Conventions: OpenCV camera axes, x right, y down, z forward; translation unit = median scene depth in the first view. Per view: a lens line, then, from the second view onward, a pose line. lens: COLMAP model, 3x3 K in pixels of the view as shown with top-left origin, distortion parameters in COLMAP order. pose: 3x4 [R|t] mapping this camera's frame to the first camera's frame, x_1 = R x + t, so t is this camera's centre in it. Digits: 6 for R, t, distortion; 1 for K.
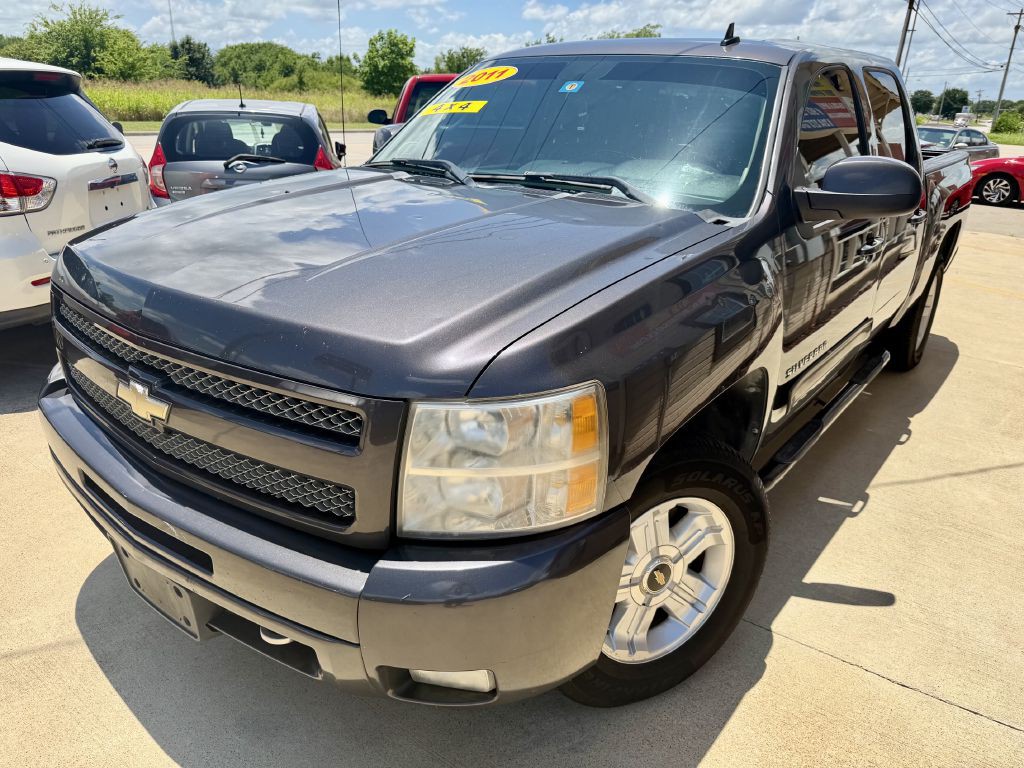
lens RADIAL K [[728.0, 0, 511.9], [0, 728.0, 384.3], [0, 0, 1]] dist [0.012686, -0.016081]
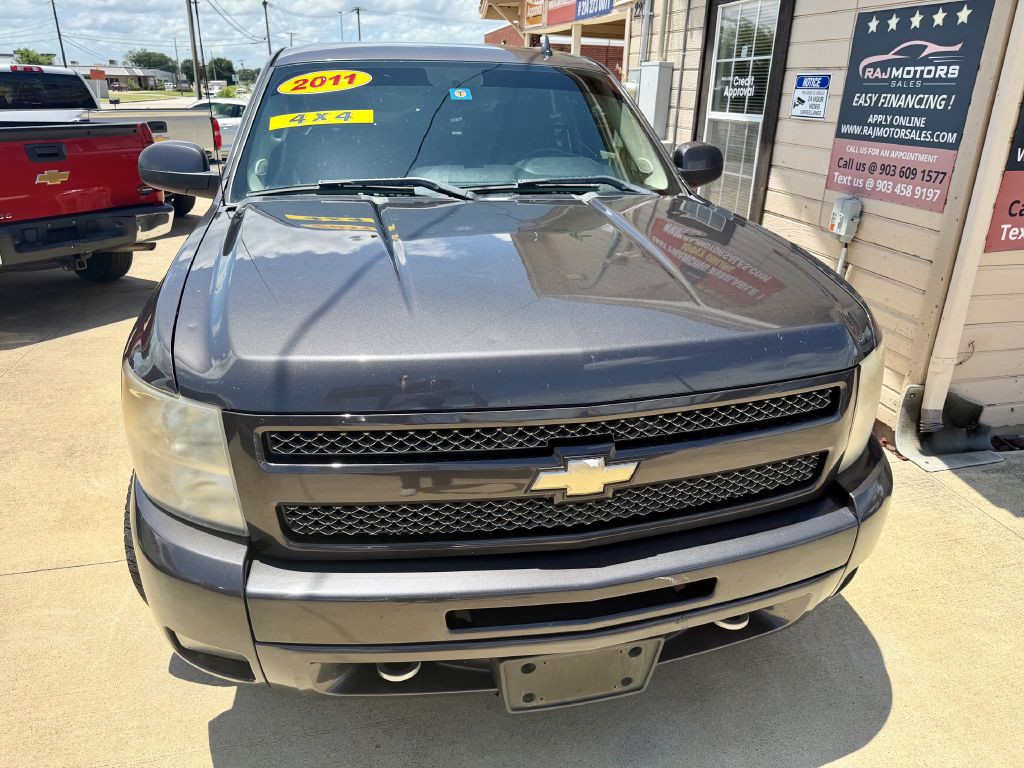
lens RADIAL K [[728.0, 0, 516.2], [0, 728.0, 385.3], [0, 0, 1]] dist [0.012686, -0.016081]
pose [[0.641006, -0.309440, 0.702395, -0.777296], [0.282682, 0.945982, 0.158776, -0.169672], [-0.713584, 0.096777, 0.693853, 0.282993]]
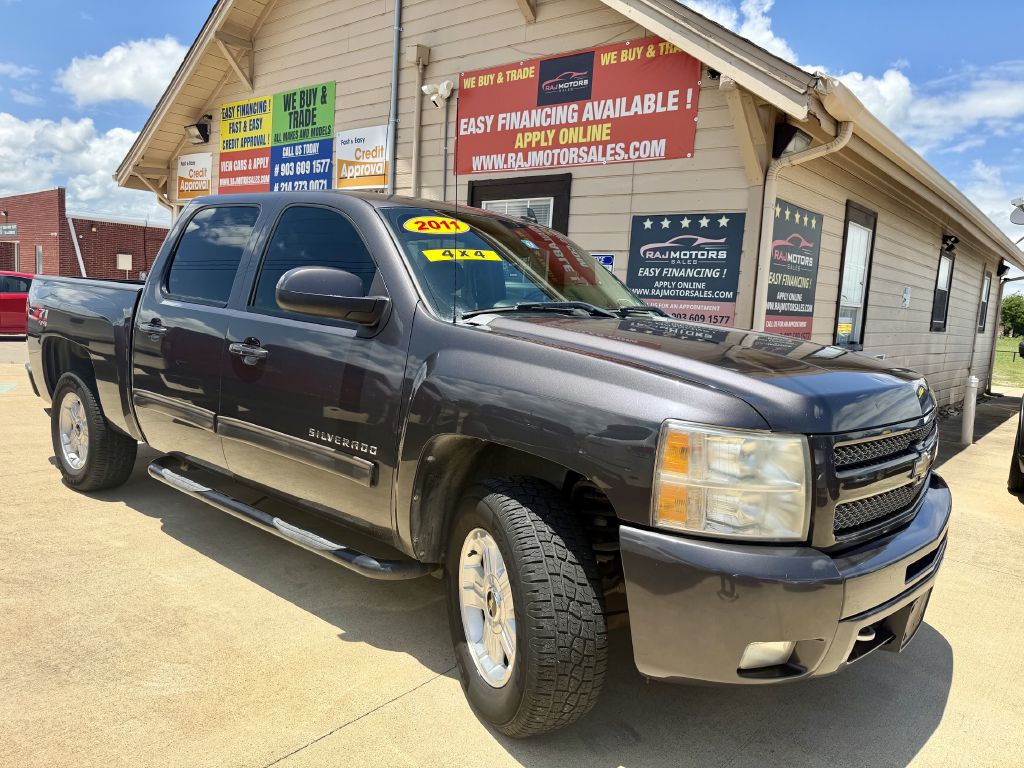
lens RADIAL K [[728.0, 0, 511.2], [0, 728.0, 382.4], [0, 0, 1]] dist [0.012686, -0.016081]
pose [[0.057233, -0.146309, 0.987582, -1.297995], [0.310669, 0.942701, 0.121656, -0.369350], [-0.948794, 0.299848, 0.099407, 1.047863]]
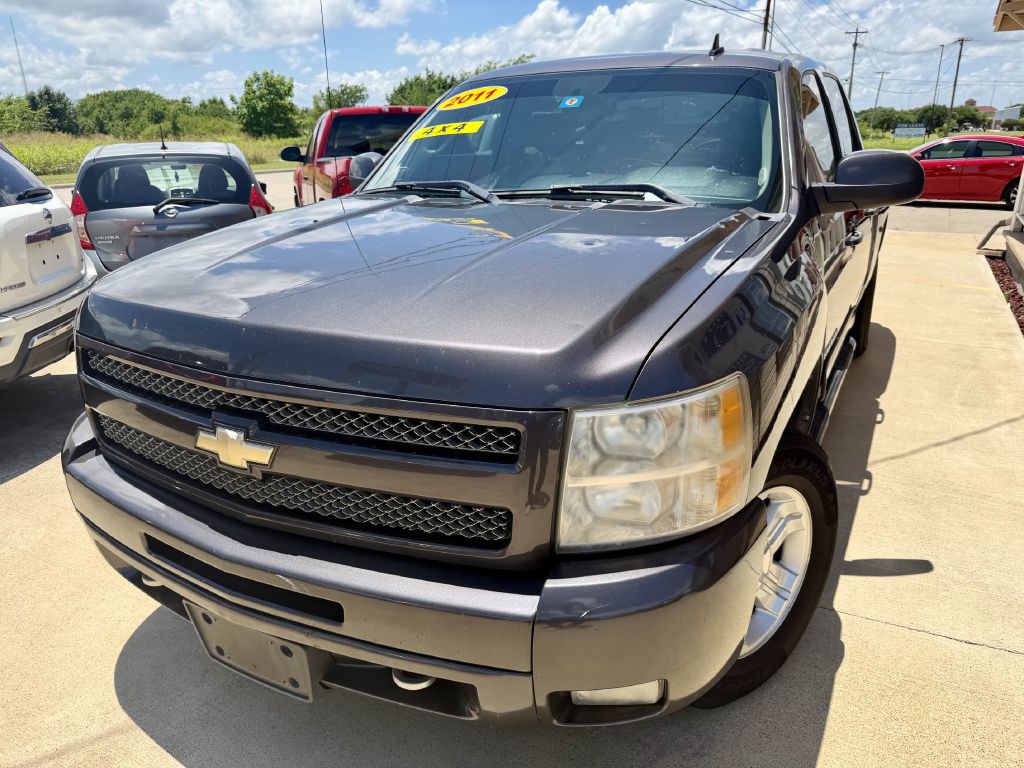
lens RADIAL K [[728.0, 0, 517.1], [0, 728.0, 386.3], [0, 0, 1]] dist [0.012686, -0.016081]
pose [[0.986032, -0.099656, 0.133452, -0.179645], [0.104348, 0.994129, -0.028618, 0.006284], [-0.129816, 0.042144, 0.990642, 0.025145]]
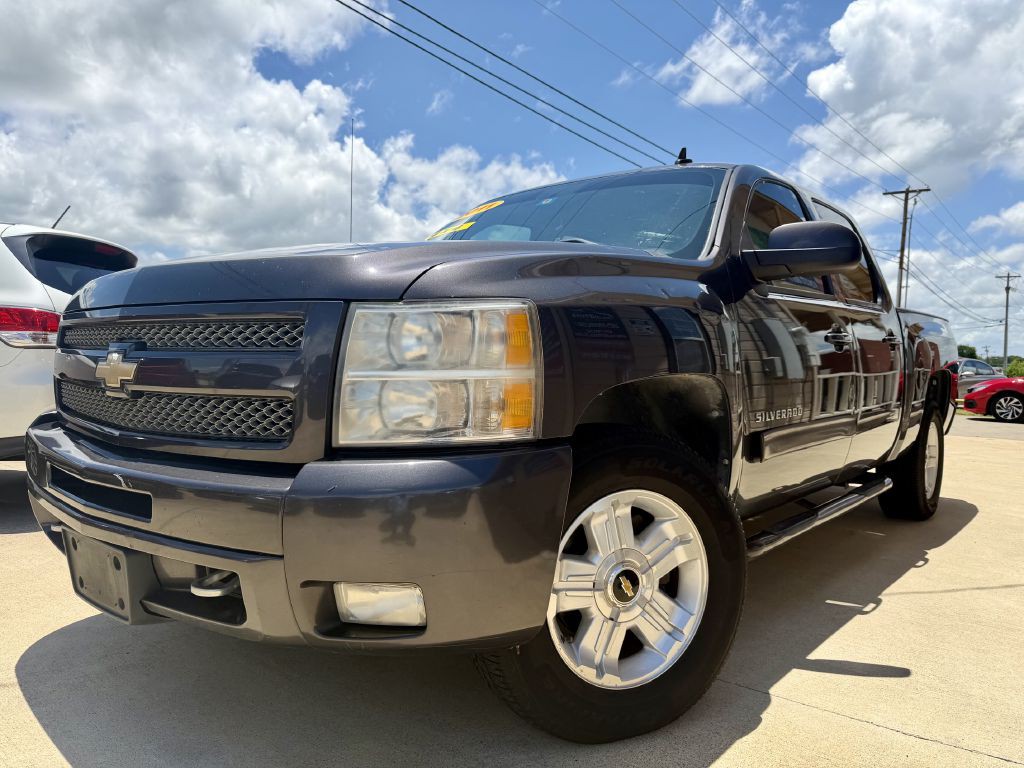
lens RADIAL K [[728.0, 0, 510.3], [0, 728.0, 386.5], [0, 0, 1]] dist [0.012686, -0.016081]
pose [[0.999103, -0.008710, -0.041449, 0.074433], [-0.005499, 0.943664, -0.330860, 0.262596], [0.041996, 0.330791, 0.942769, 0.019358]]
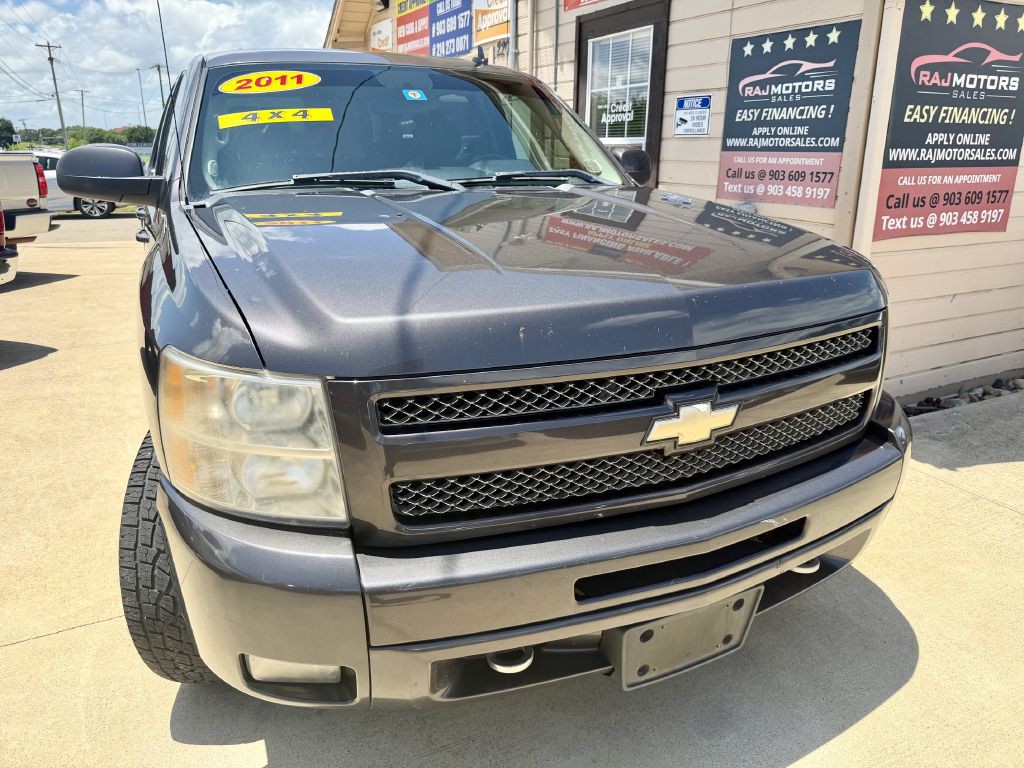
lens RADIAL K [[728.0, 0, 516.1], [0, 728.0, 377.9], [0, 0, 1]] dist [0.012686, -0.016081]
pose [[0.442836, -0.299949, 0.844942, -0.896907], [0.335157, 0.929443, 0.154290, -0.160990], [-0.831605, 0.214862, 0.512121, 0.477040]]
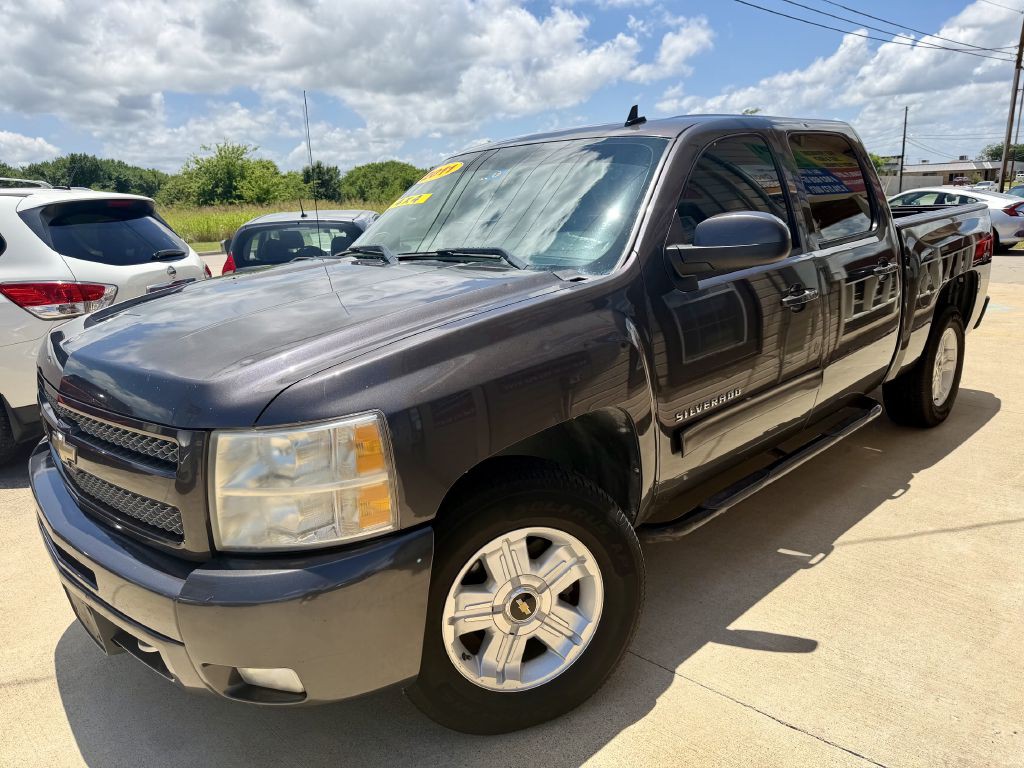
lens RADIAL K [[728.0, 0, 518.3], [0, 728.0, 380.5], [0, 0, 1]] dist [0.012686, -0.016081]
pose [[0.987636, -0.042486, -0.150900, 0.291122], [0.023292, 0.991660, -0.126759, 0.056750], [0.155027, 0.121677, 0.980388, -0.066016]]
